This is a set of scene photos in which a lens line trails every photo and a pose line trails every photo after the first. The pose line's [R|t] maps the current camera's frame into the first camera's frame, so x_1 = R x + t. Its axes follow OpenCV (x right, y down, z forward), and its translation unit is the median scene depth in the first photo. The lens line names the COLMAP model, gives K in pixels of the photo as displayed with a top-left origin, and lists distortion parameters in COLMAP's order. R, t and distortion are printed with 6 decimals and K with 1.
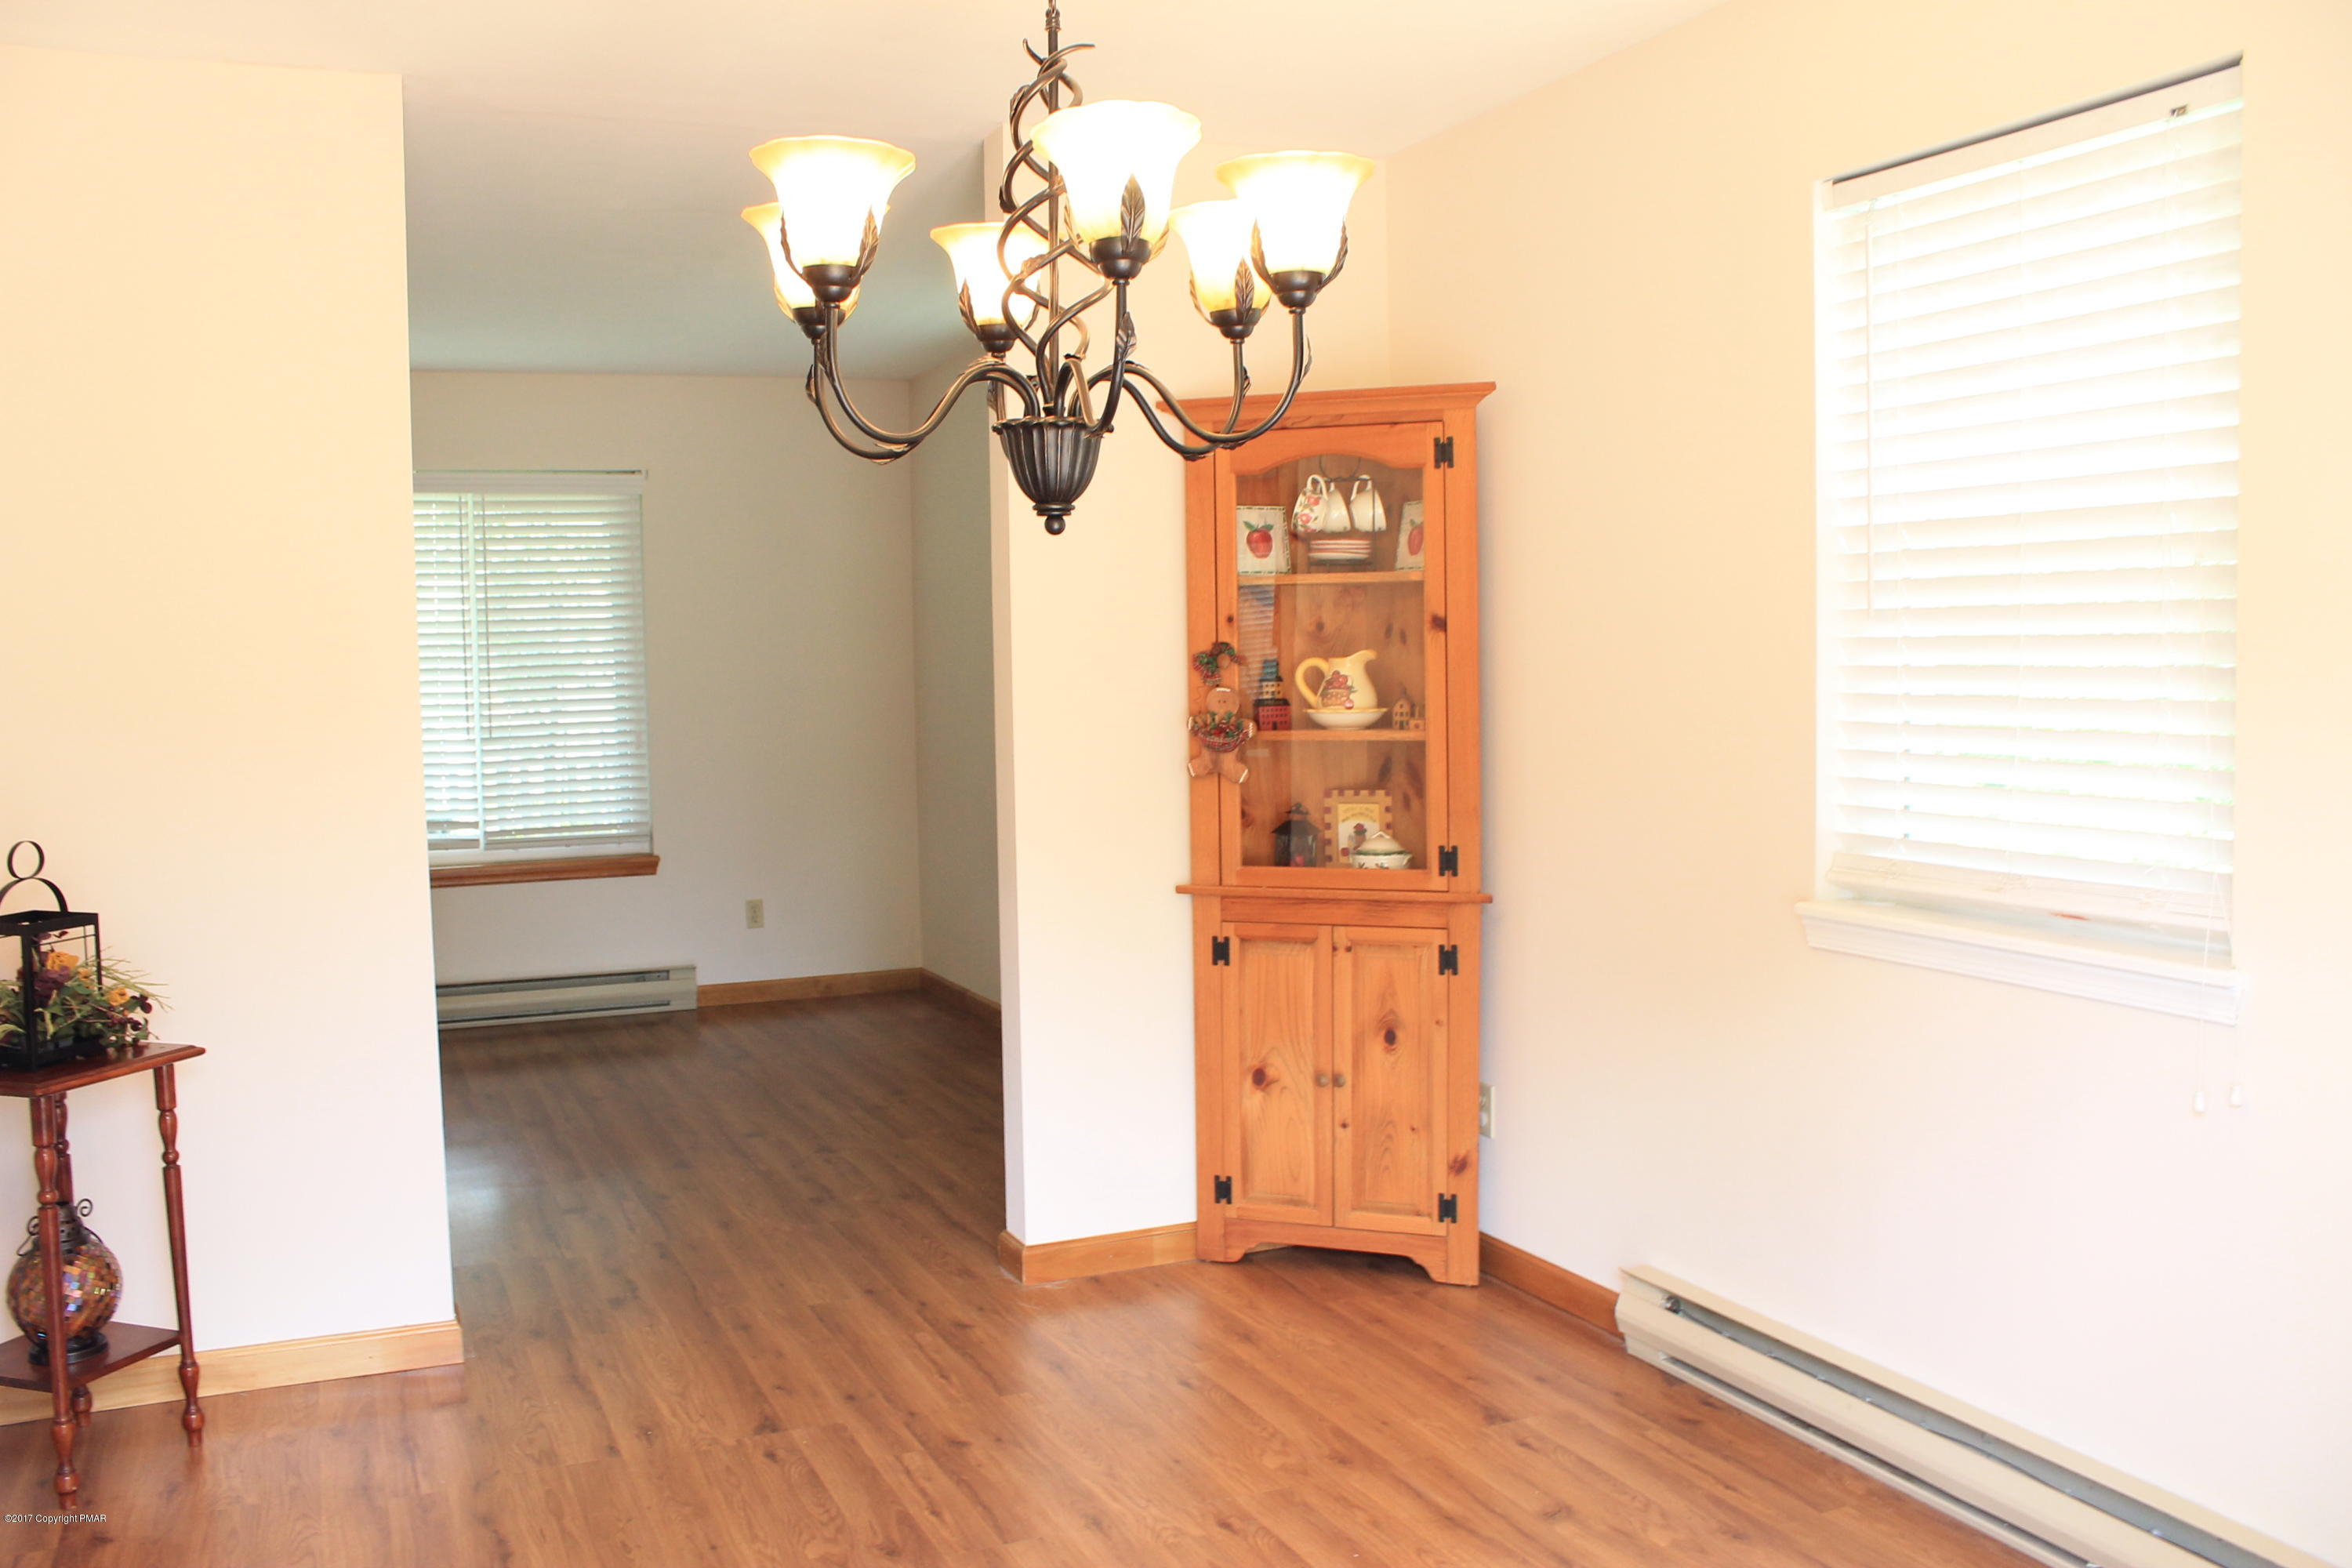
lens RADIAL K [[1959.6, 0, 1175.3], [0, 1959.6, 788.0], [0, 0, 1]] dist [-0.075936, 0.003542]
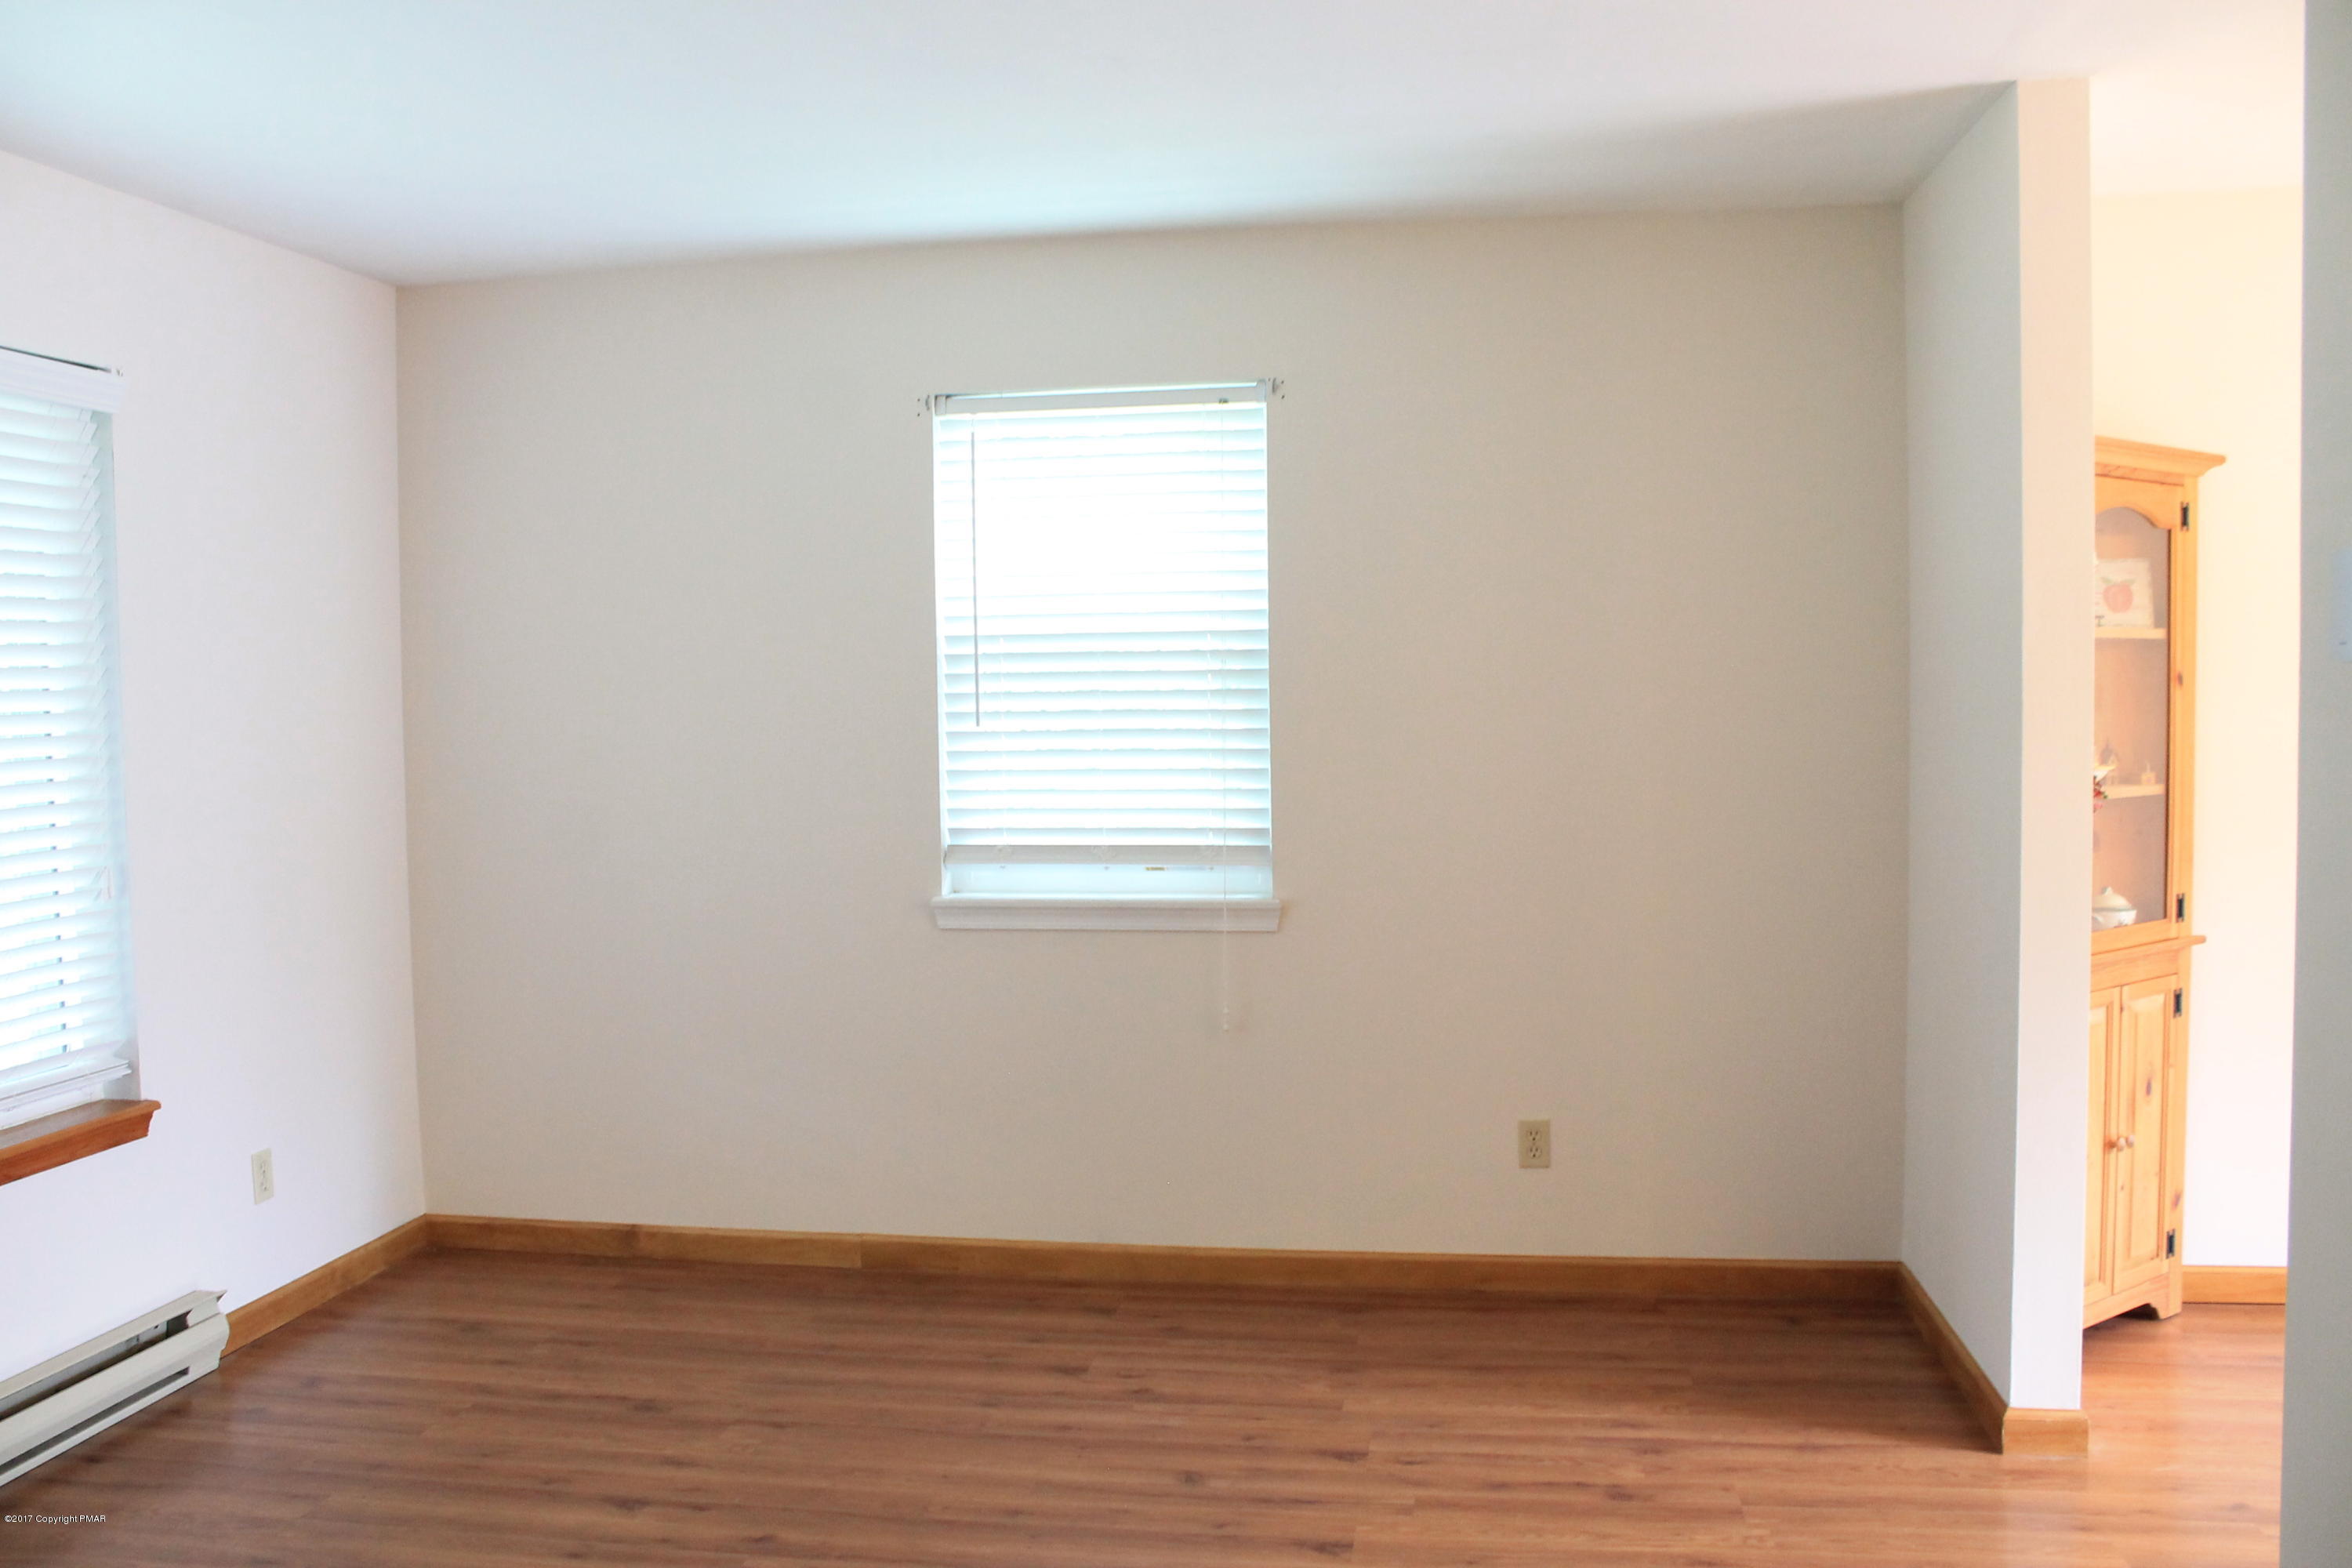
lens RADIAL K [[1959.6, 0, 1175.8], [0, 1959.6, 777.2], [0, 0, 1]] dist [-0.075936, 0.003542]
pose [[0.546030, -0.035355, 0.837019, -0.808870], [0.061626, 0.998097, 0.001957, -0.054161], [-0.835496, 0.050513, 0.547170, 0.714861]]
